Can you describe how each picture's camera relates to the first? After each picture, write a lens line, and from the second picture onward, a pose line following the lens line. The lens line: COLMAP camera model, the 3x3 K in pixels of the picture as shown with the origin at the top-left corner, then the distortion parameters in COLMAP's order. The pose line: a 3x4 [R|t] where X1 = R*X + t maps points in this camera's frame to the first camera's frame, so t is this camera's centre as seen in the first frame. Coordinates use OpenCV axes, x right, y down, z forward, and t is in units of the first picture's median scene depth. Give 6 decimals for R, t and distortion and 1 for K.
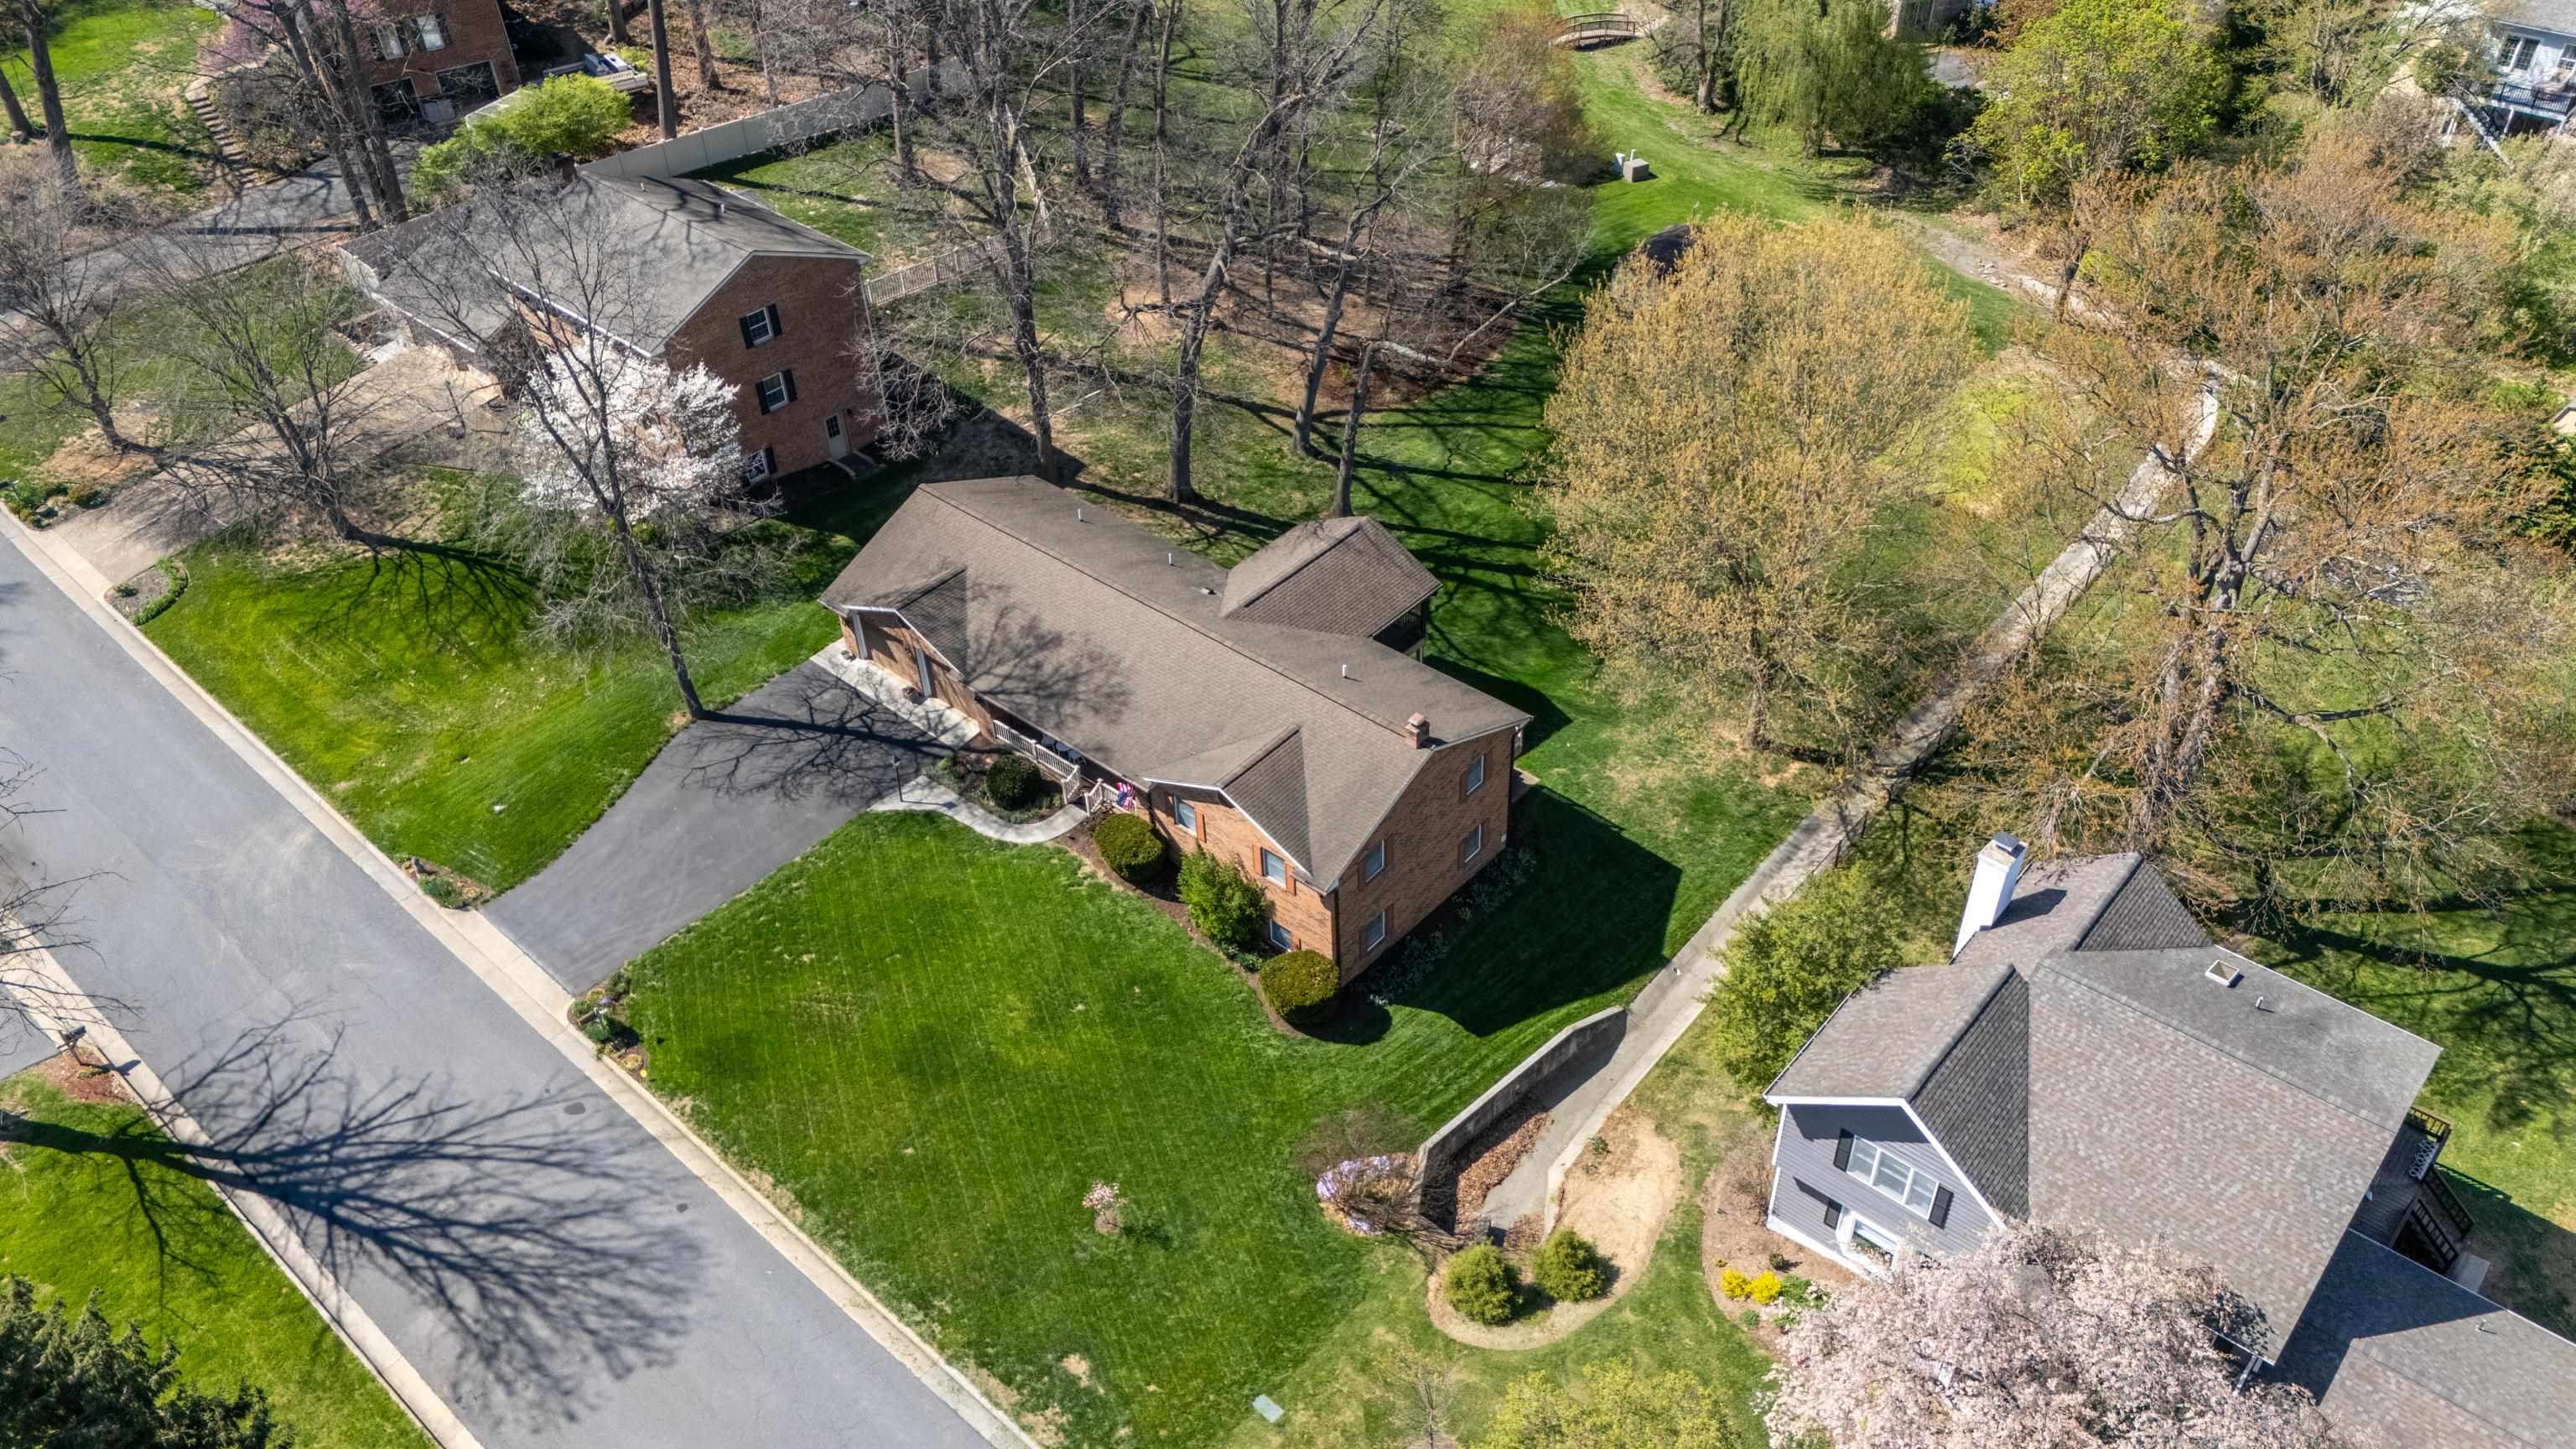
lens RADIAL K [[1837.5, 0, 1288.0], [0, 1837.5, 724.5], [0, 0, 1]] dist [0.106680, -0.174452]
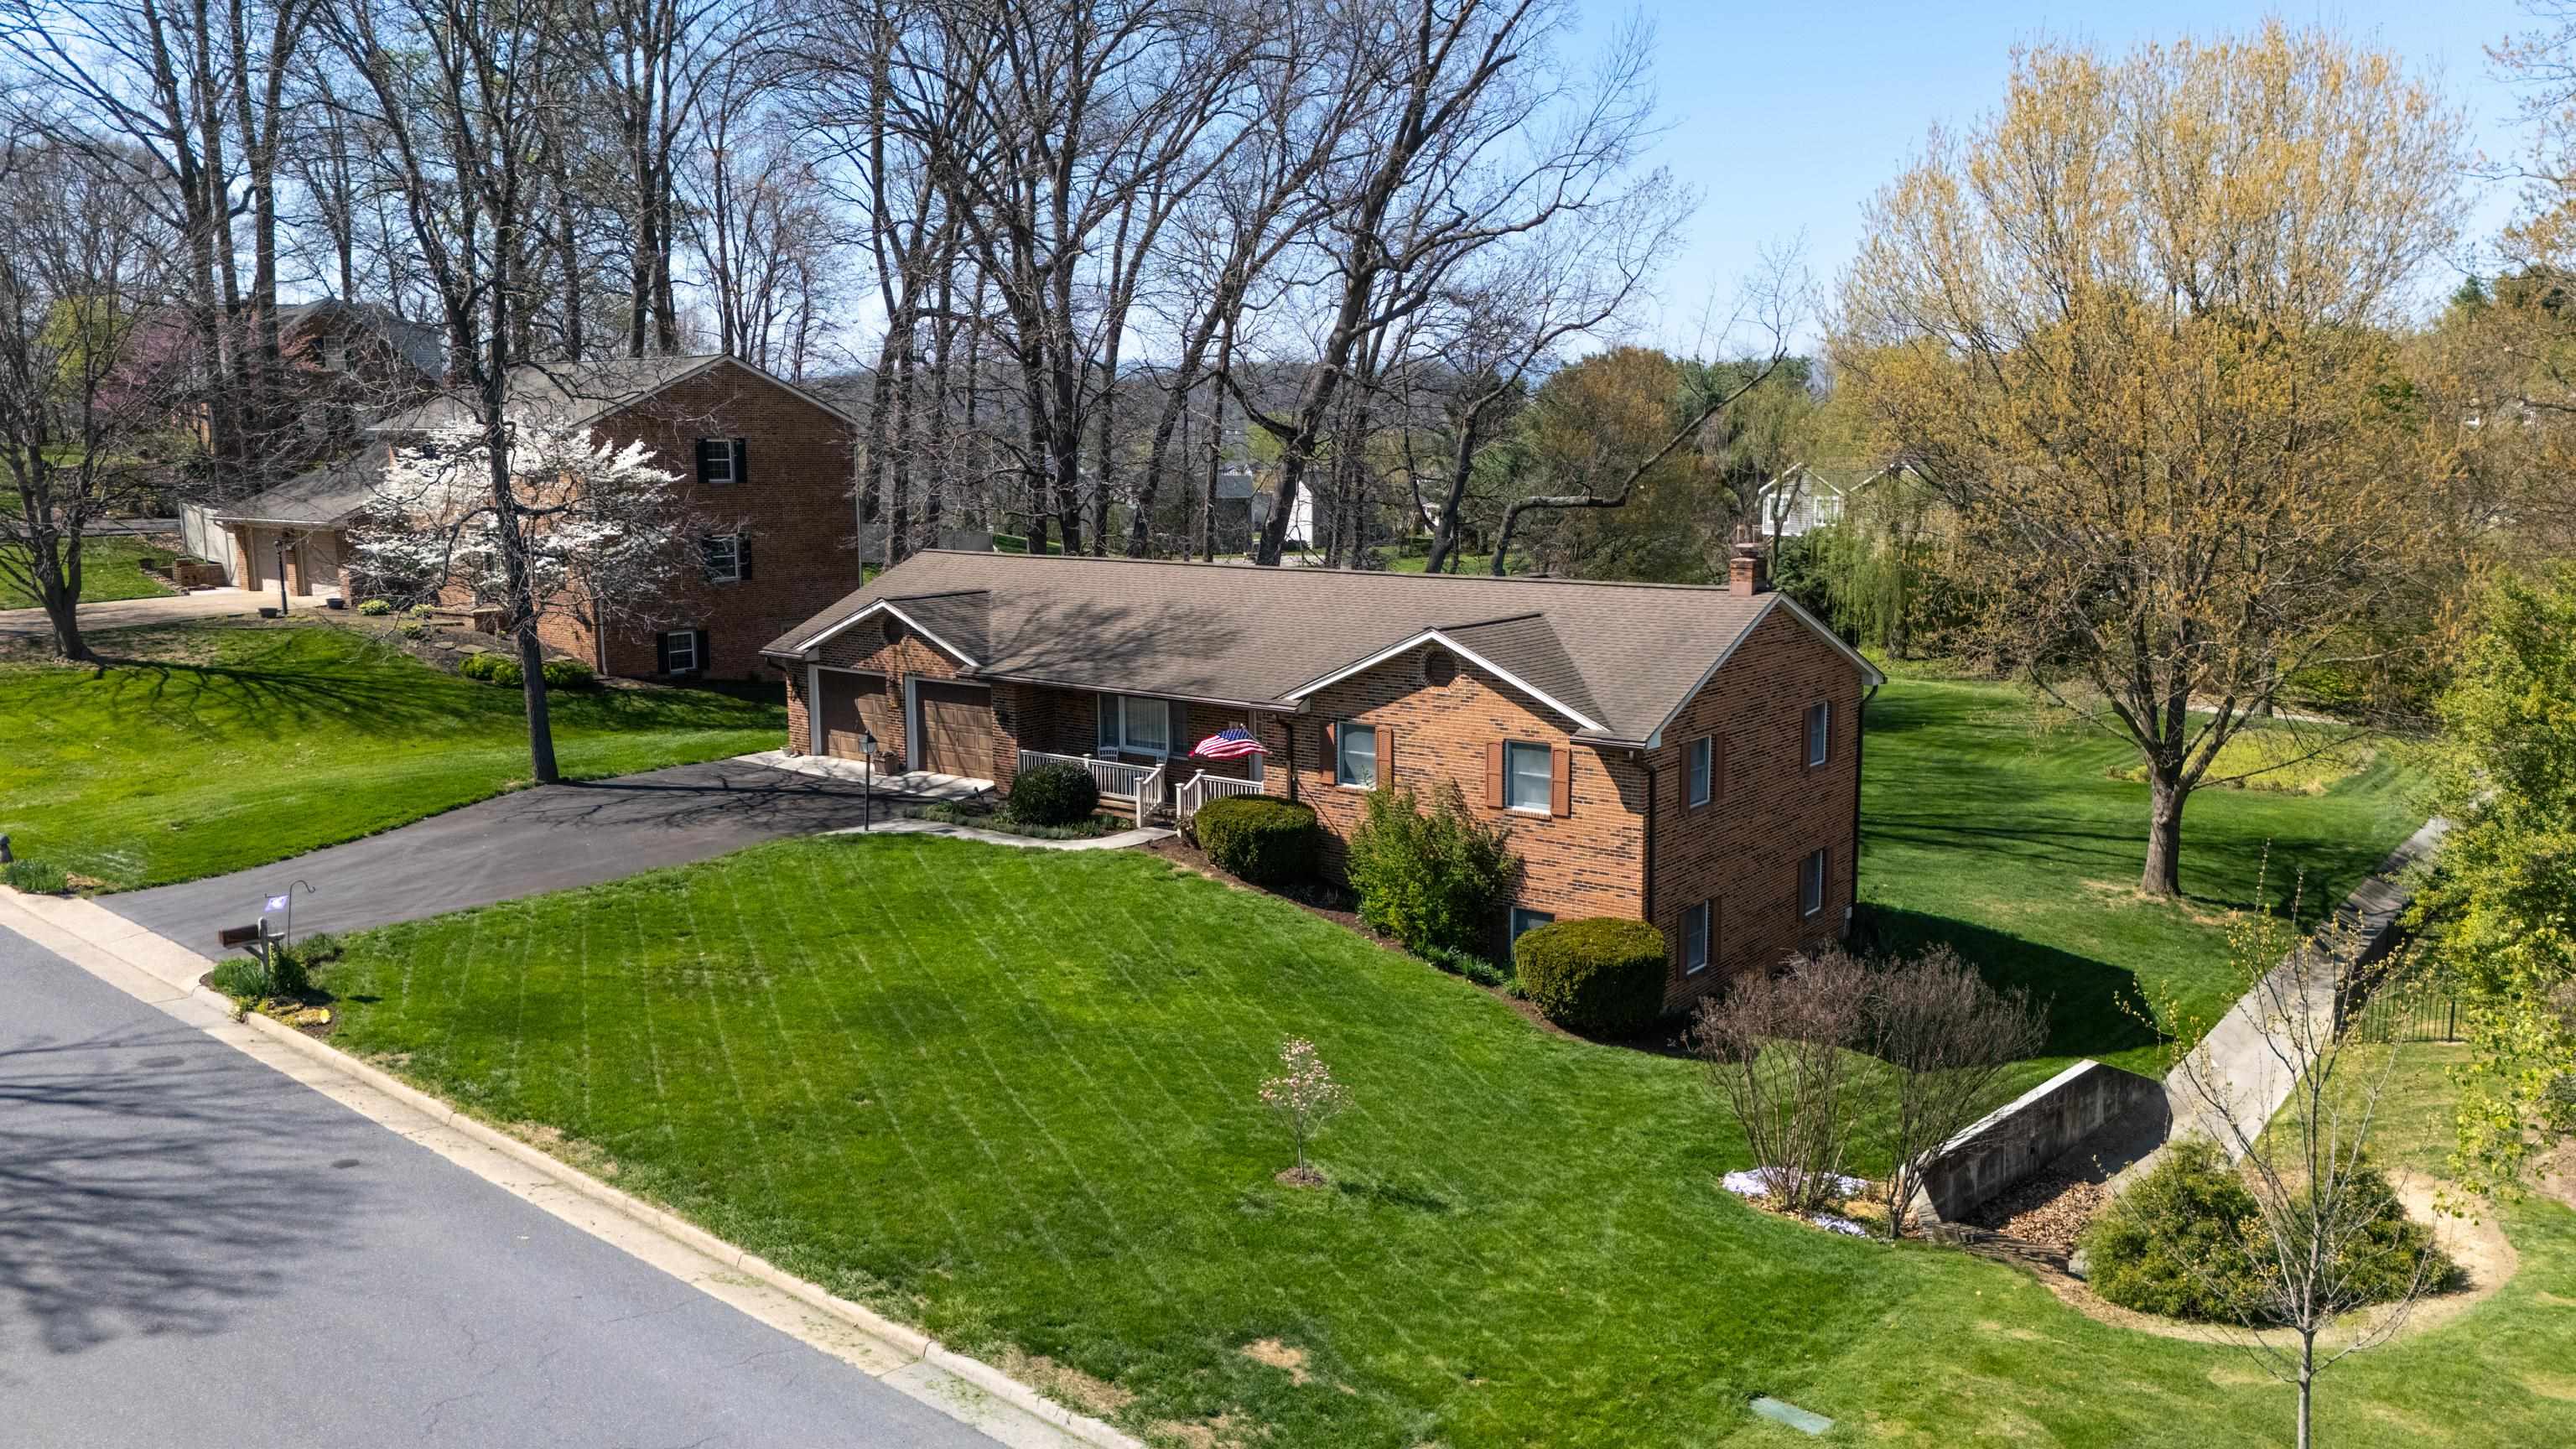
lens RADIAL K [[1873.5, 0, 1288.0], [0, 1873.5, 724.5], [0, 0, 1]] dist [0.081748, -0.100664]
pose [[0.998736, 0.016097, 0.047614, -0.108584], [0.010413, 0.860504, -0.509337, 0.355606], [-0.049171, 0.509189, 0.859249, 0.478465]]
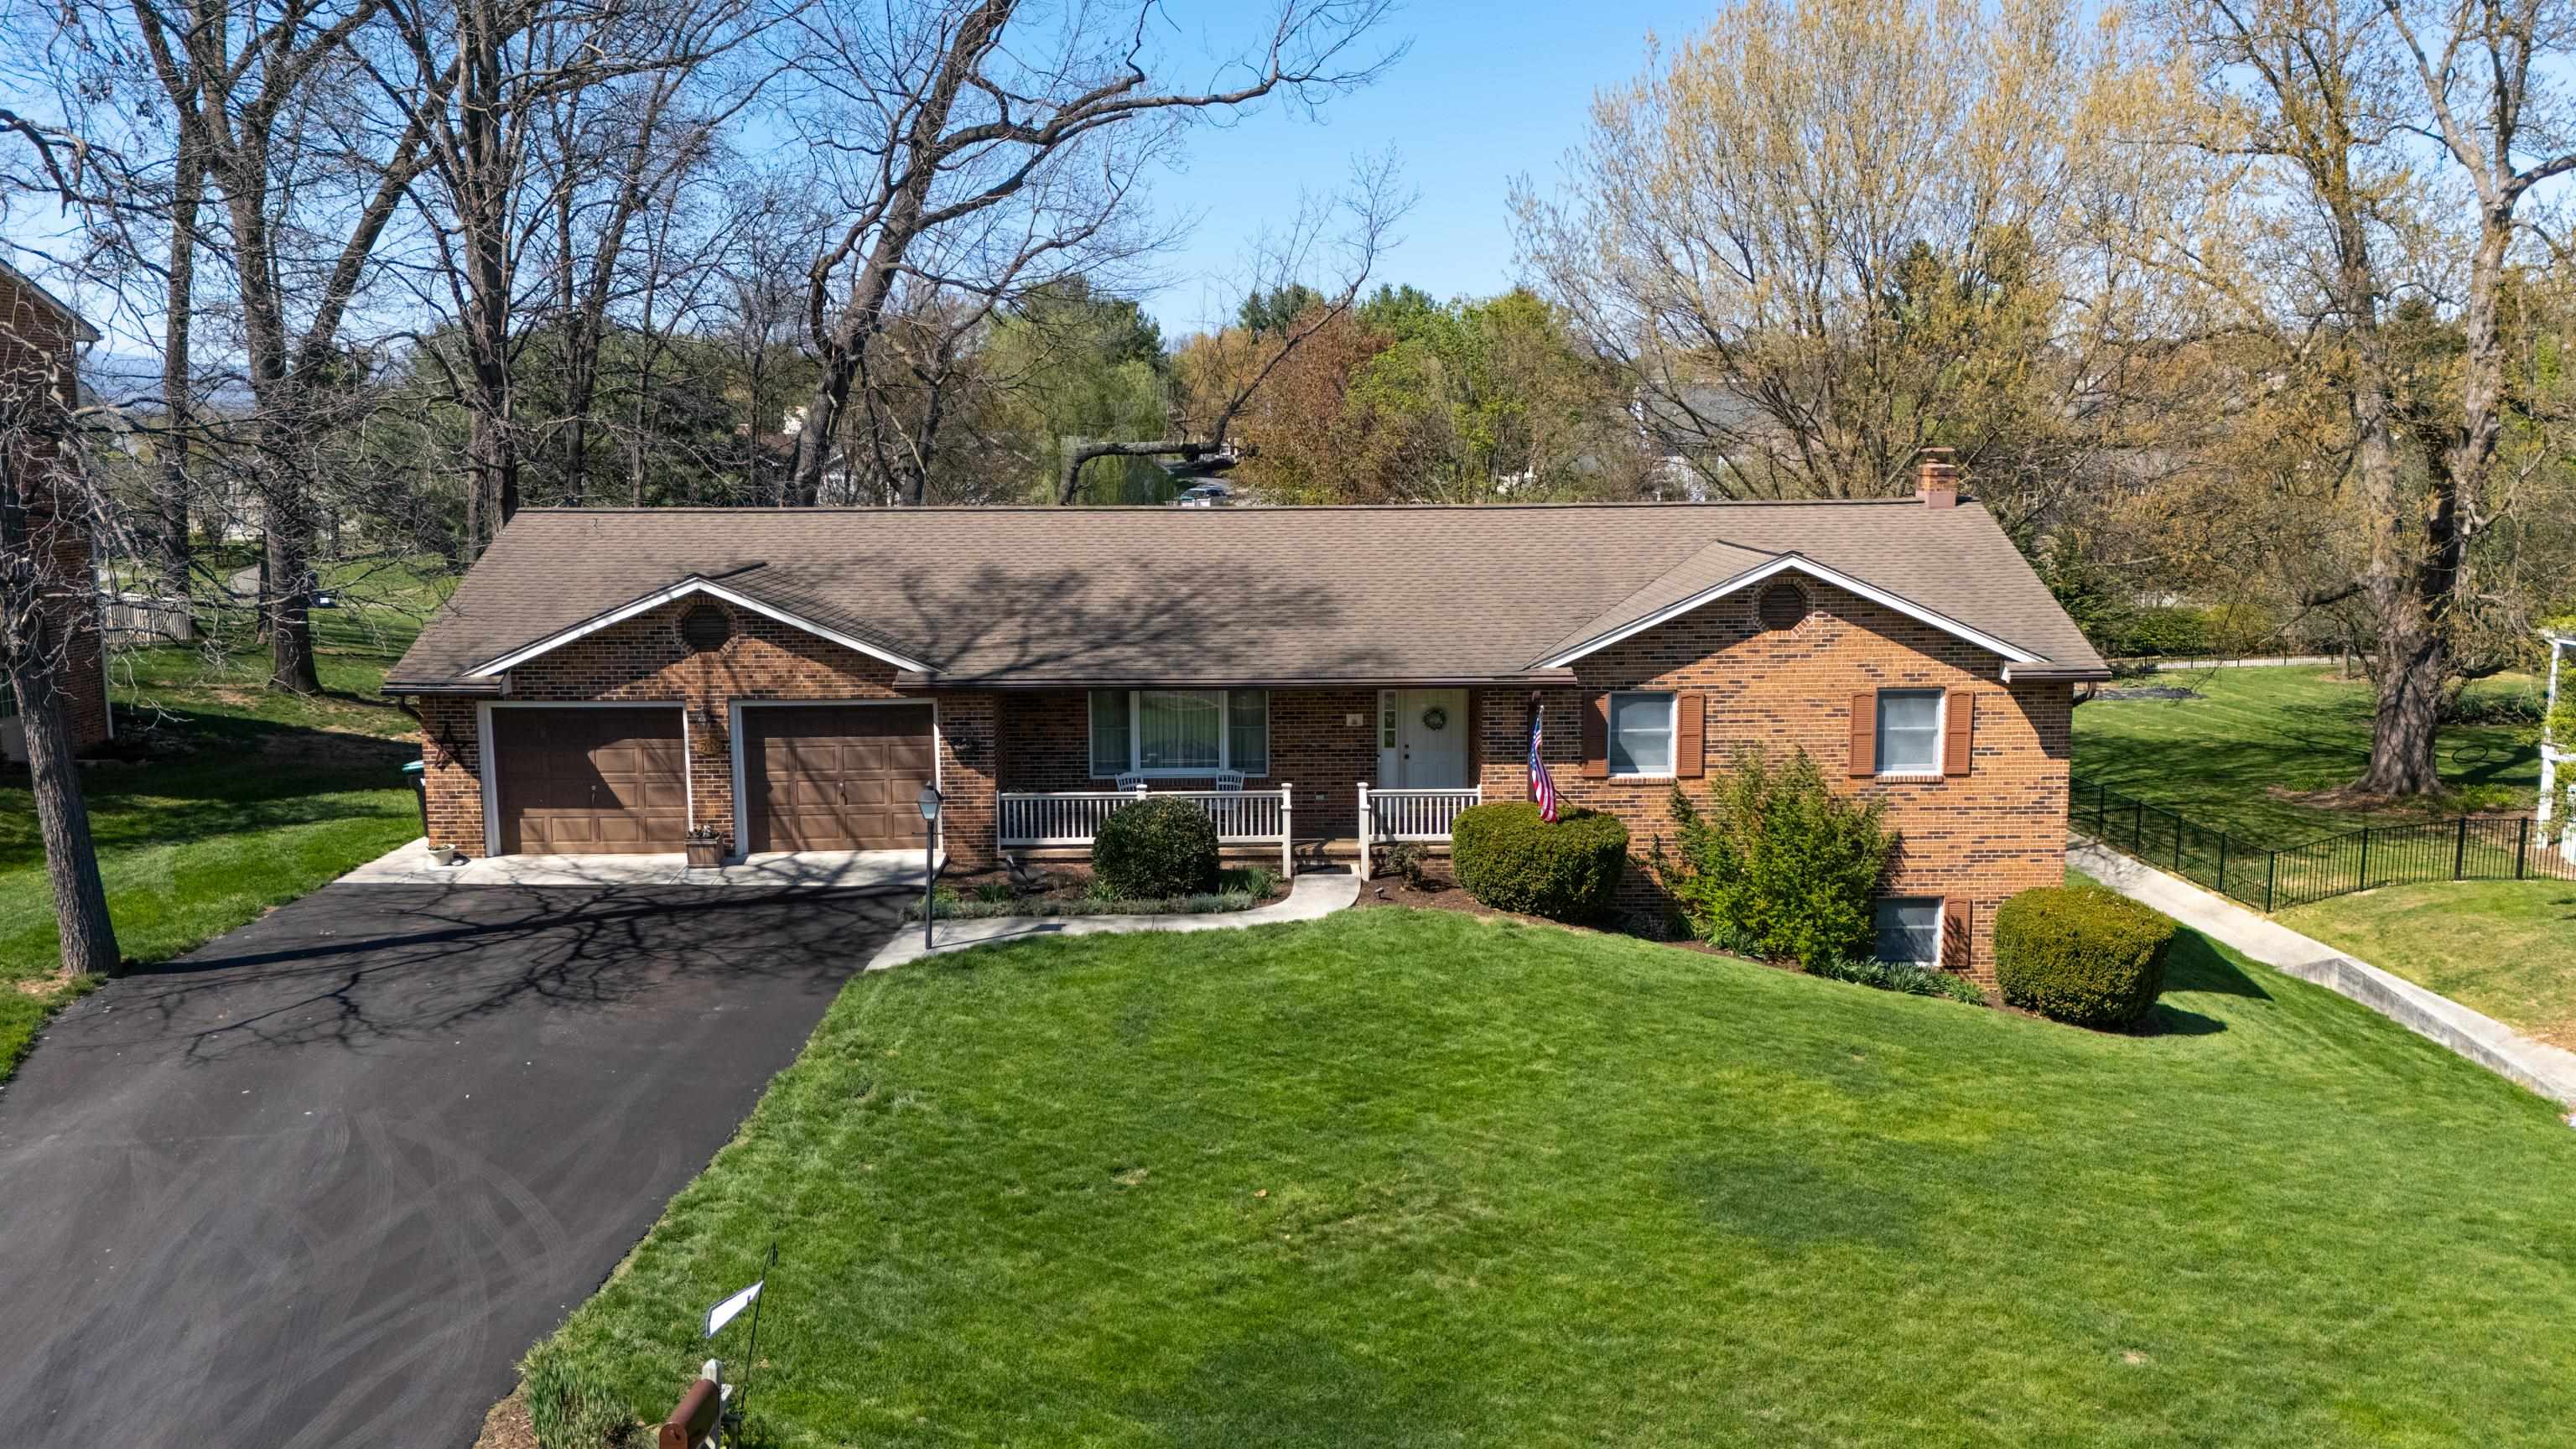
lens RADIAL K [[1873.5, 0, 1288.0], [0, 1873.5, 724.5], [0, 0, 1]] dist [0.081748, -0.100664]
pose [[0.752074, -0.076454, 0.654629, -0.426965], [0.405613, 0.836565, -0.368288, 0.184177], [-0.519483, 0.542506, 0.660170, 0.749963]]
